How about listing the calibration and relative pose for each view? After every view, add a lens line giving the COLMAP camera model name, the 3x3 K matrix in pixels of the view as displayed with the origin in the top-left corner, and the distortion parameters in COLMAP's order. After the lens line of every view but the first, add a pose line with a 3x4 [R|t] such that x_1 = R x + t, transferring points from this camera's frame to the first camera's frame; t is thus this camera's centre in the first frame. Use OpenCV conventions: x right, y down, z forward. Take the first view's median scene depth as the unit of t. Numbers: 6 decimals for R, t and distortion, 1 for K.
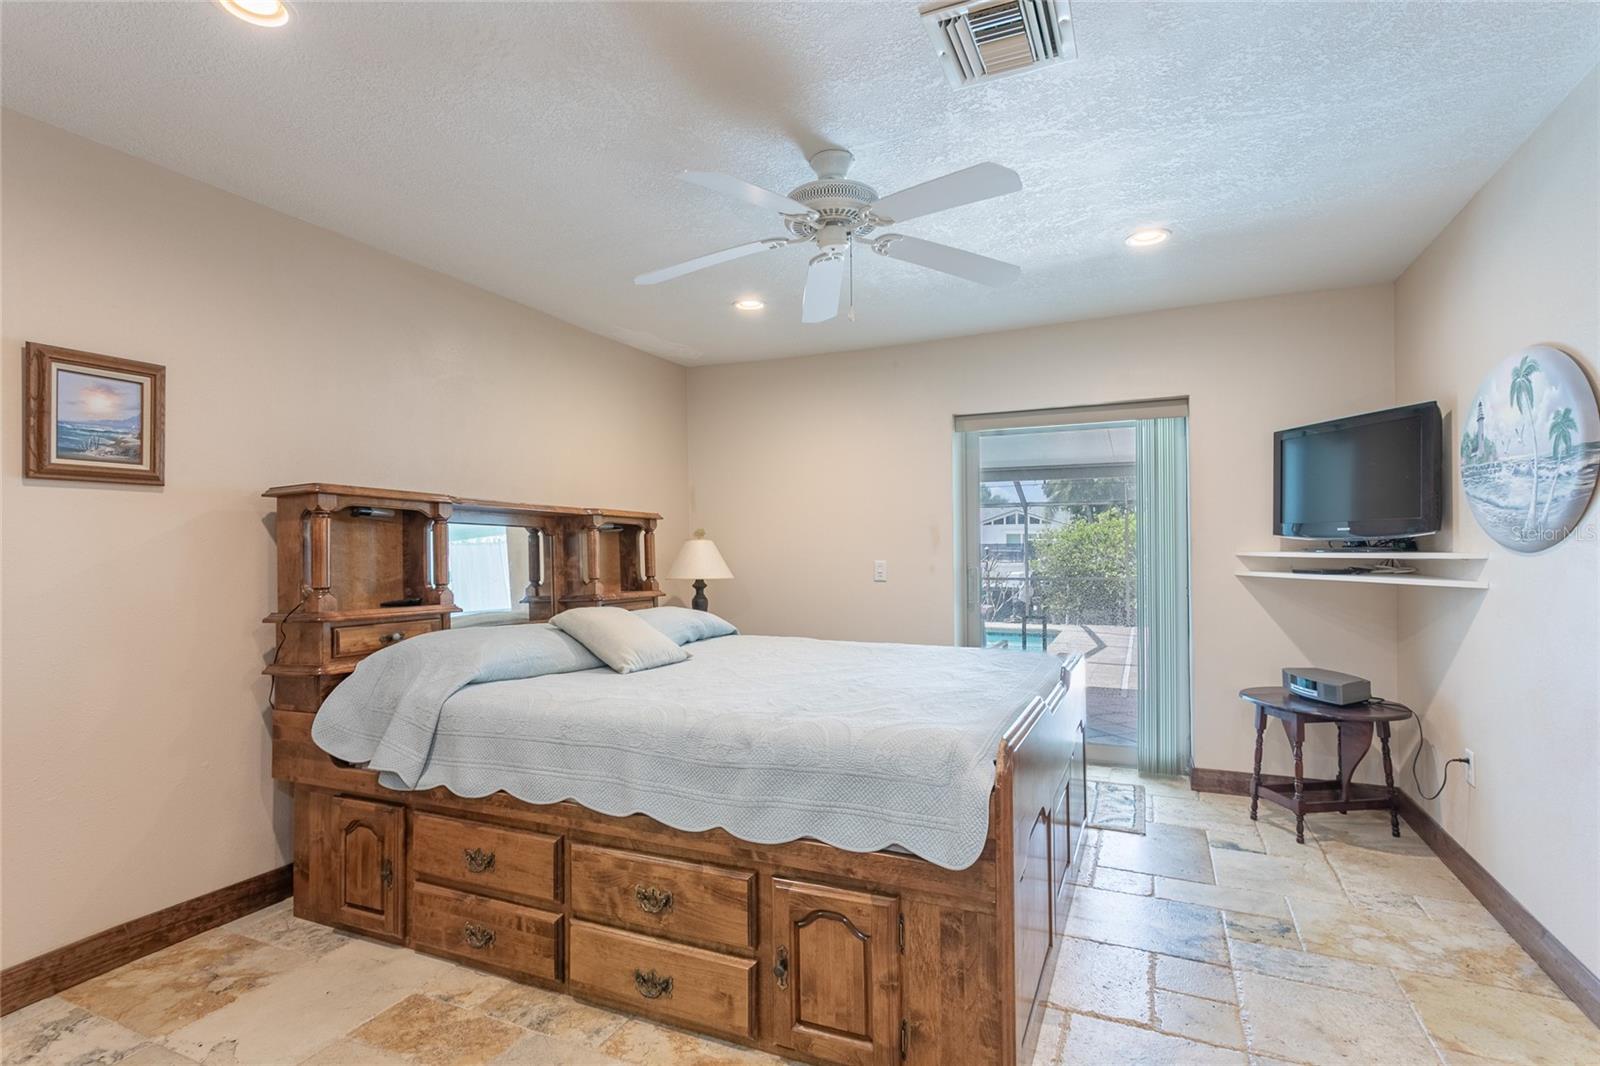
lens RADIAL K [[790.4, 0, 801.9], [0, 790.4, 543.2], [0, 0, 1]] dist [0.002393, -0.000289]
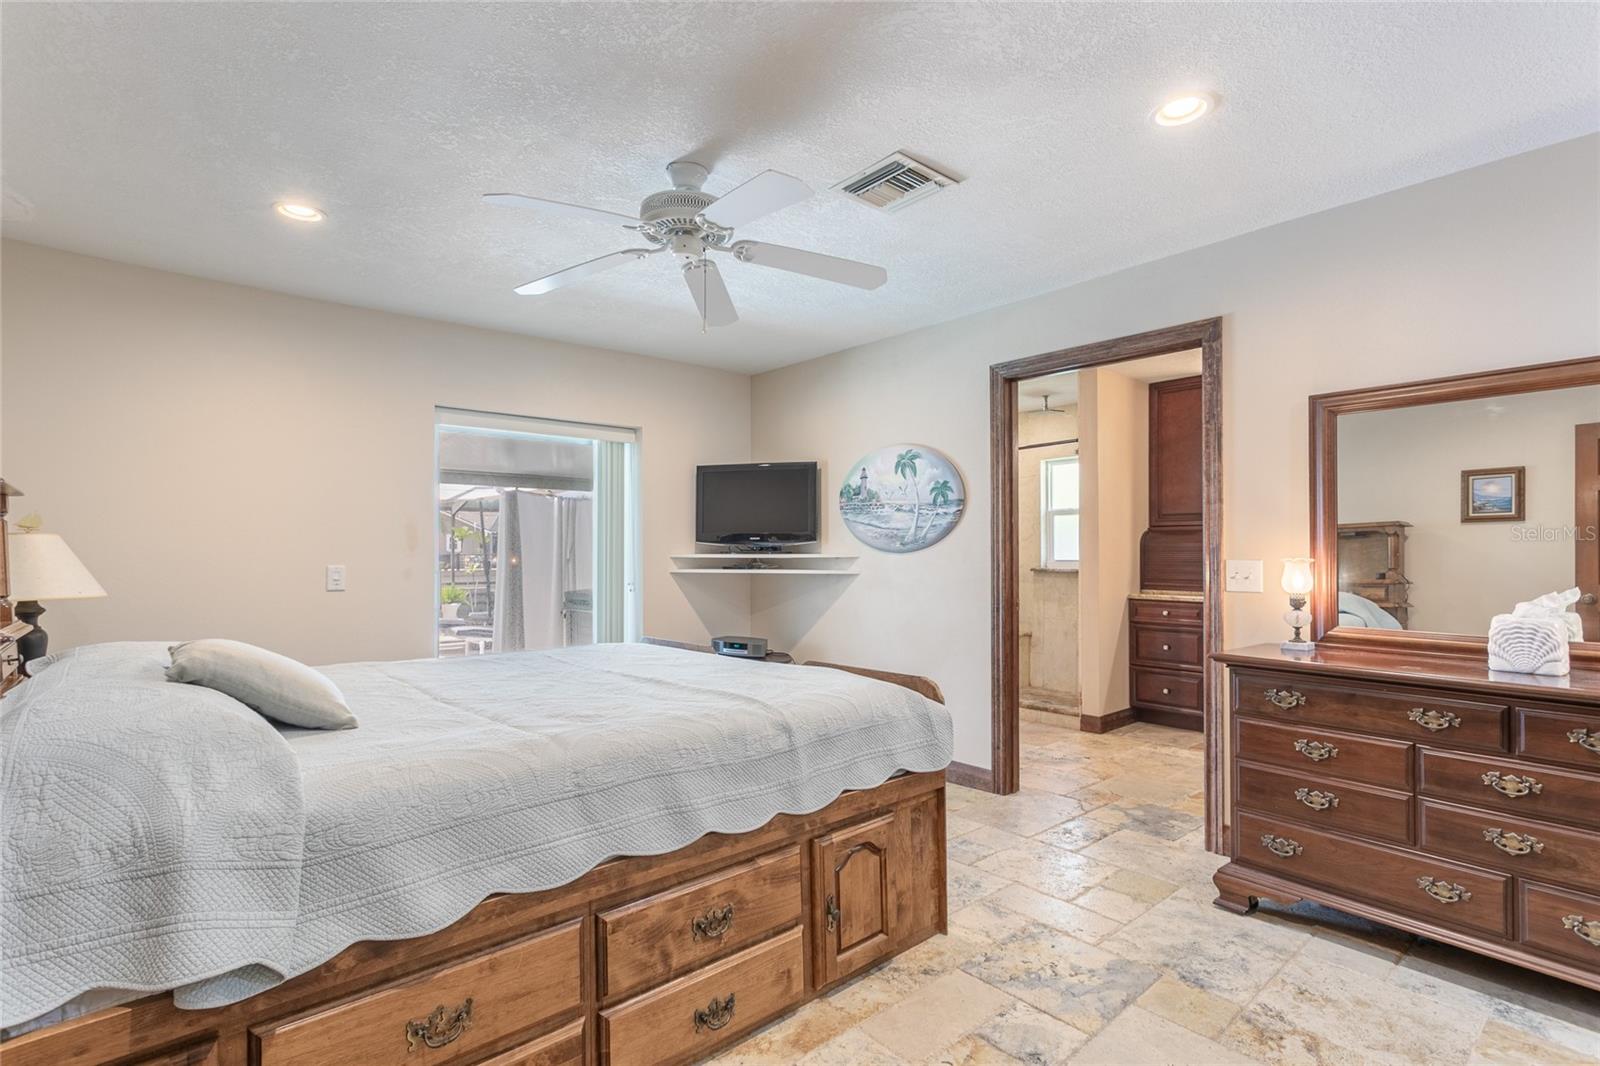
lens RADIAL K [[790.4, 0, 793.7], [0, 790.4, 534.9], [0, 0, 1]] dist [0.002393, -0.000289]
pose [[0.403973, 0.023990, 0.914456, -0.956157], [-0.005448, 0.999701, -0.023819, 0.015928], [-0.914755, 0.004640, 0.403983, 0.507167]]
